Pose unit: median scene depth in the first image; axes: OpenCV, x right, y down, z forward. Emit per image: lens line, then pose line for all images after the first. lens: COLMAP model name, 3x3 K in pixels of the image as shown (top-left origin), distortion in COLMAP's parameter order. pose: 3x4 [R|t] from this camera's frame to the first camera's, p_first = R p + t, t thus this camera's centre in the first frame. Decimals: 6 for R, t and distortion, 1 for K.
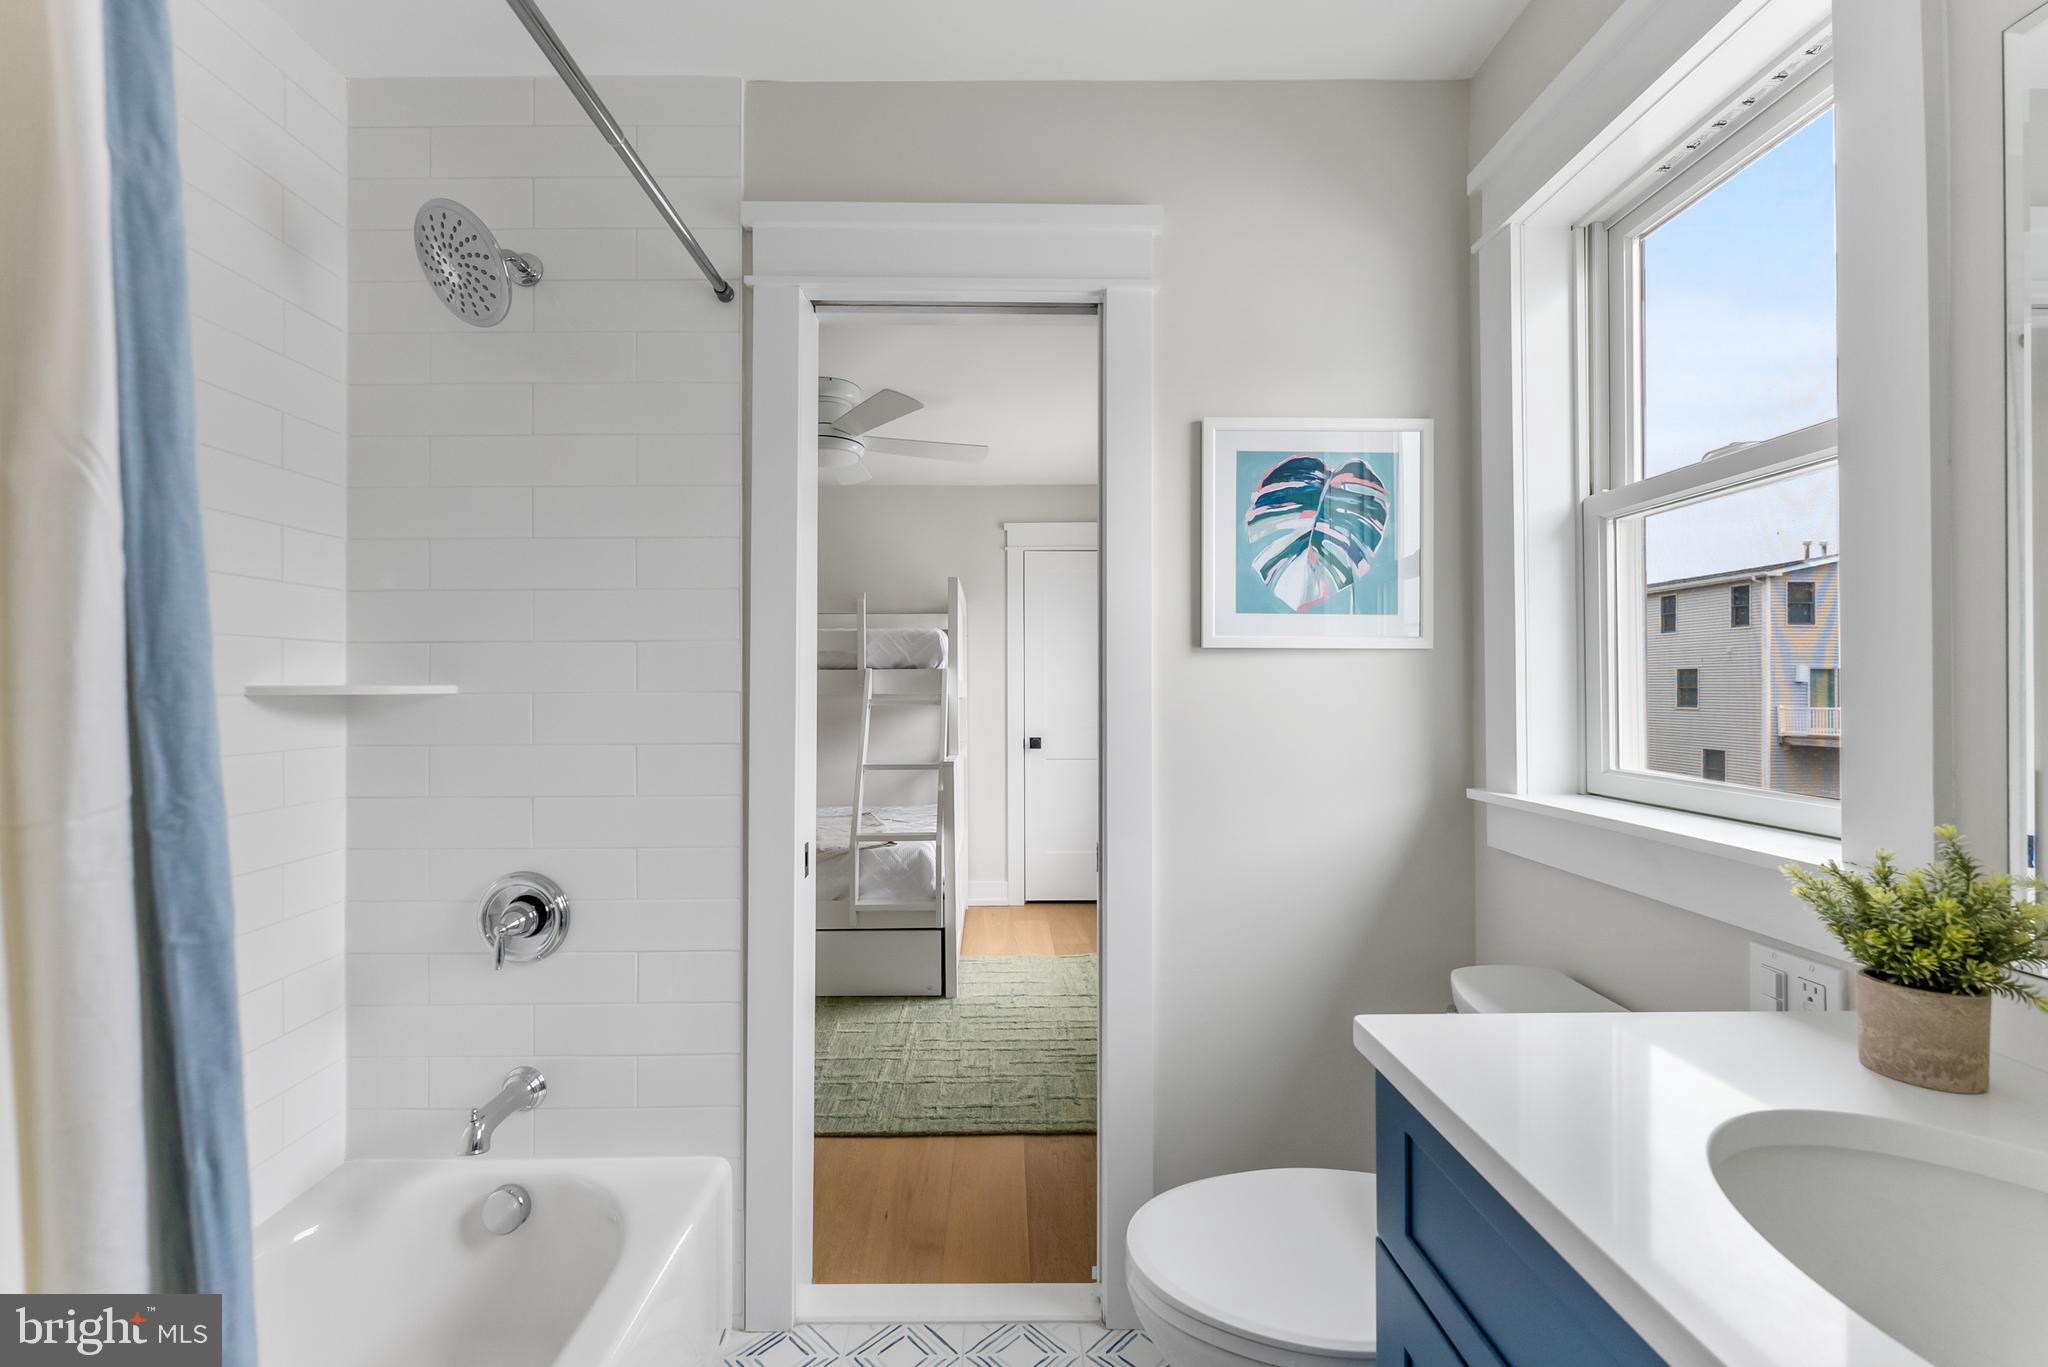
lens RADIAL K [[817.9, 0, 1013.8], [0, 817.9, 689.9], [0, 0, 1]] dist [-0.003009, -0.000251]
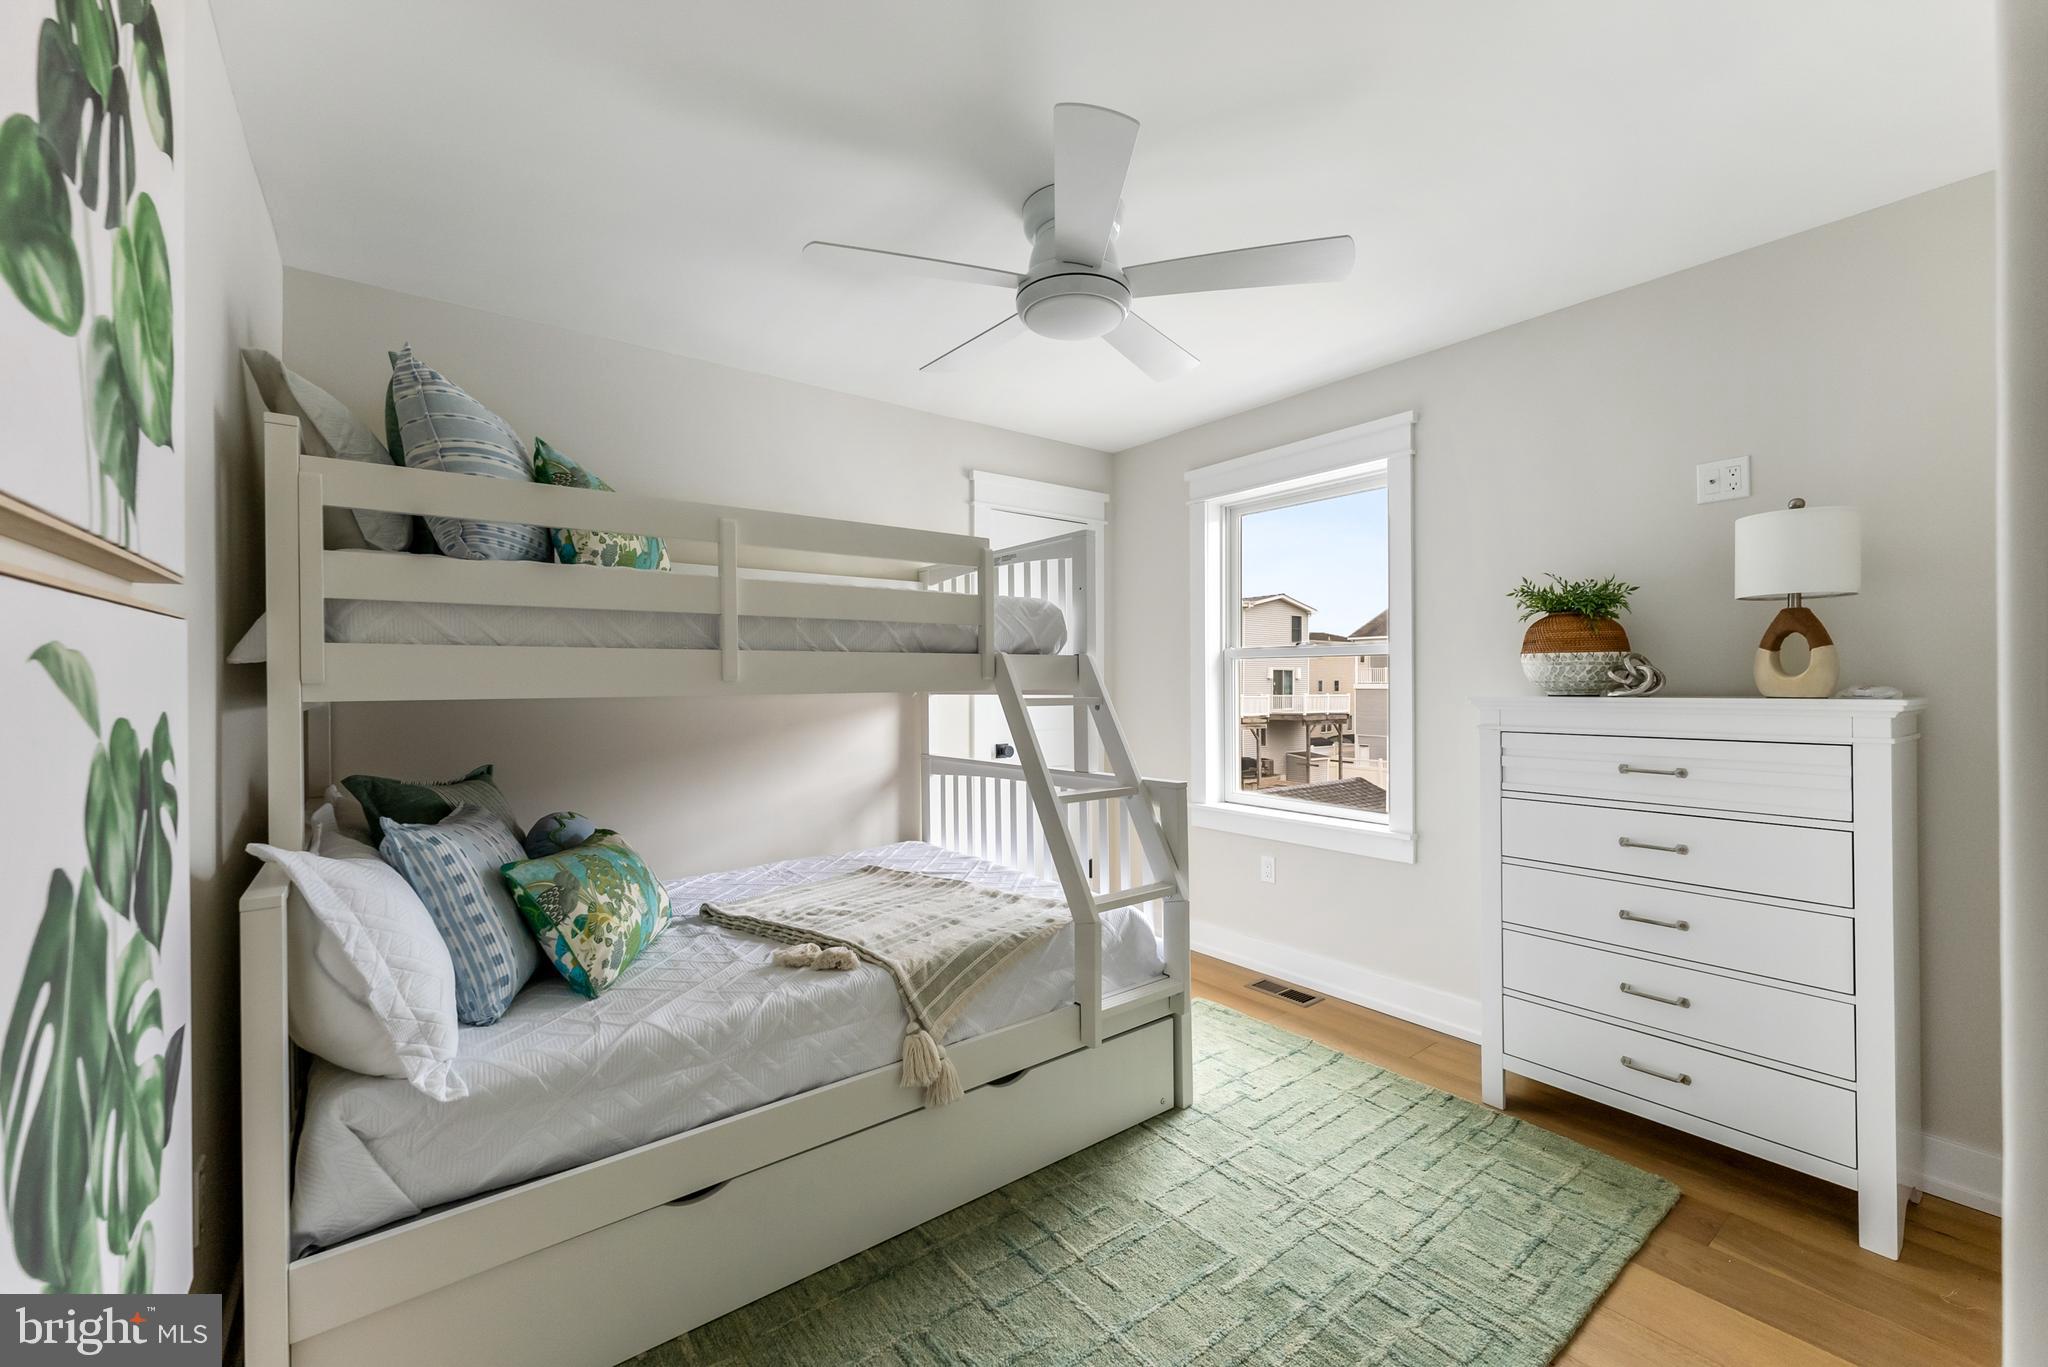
lens RADIAL K [[817.9, 0, 1025.2], [0, 817.9, 680.9], [0, 0, 1]] dist [-0.003009, -0.000251]
pose [[0.807558, -0.000938, 0.589788, -0.550451], [0.004447, 0.999980, -0.004498, 0.000347], [-0.589772, 0.006256, 0.807546, 0.438255]]
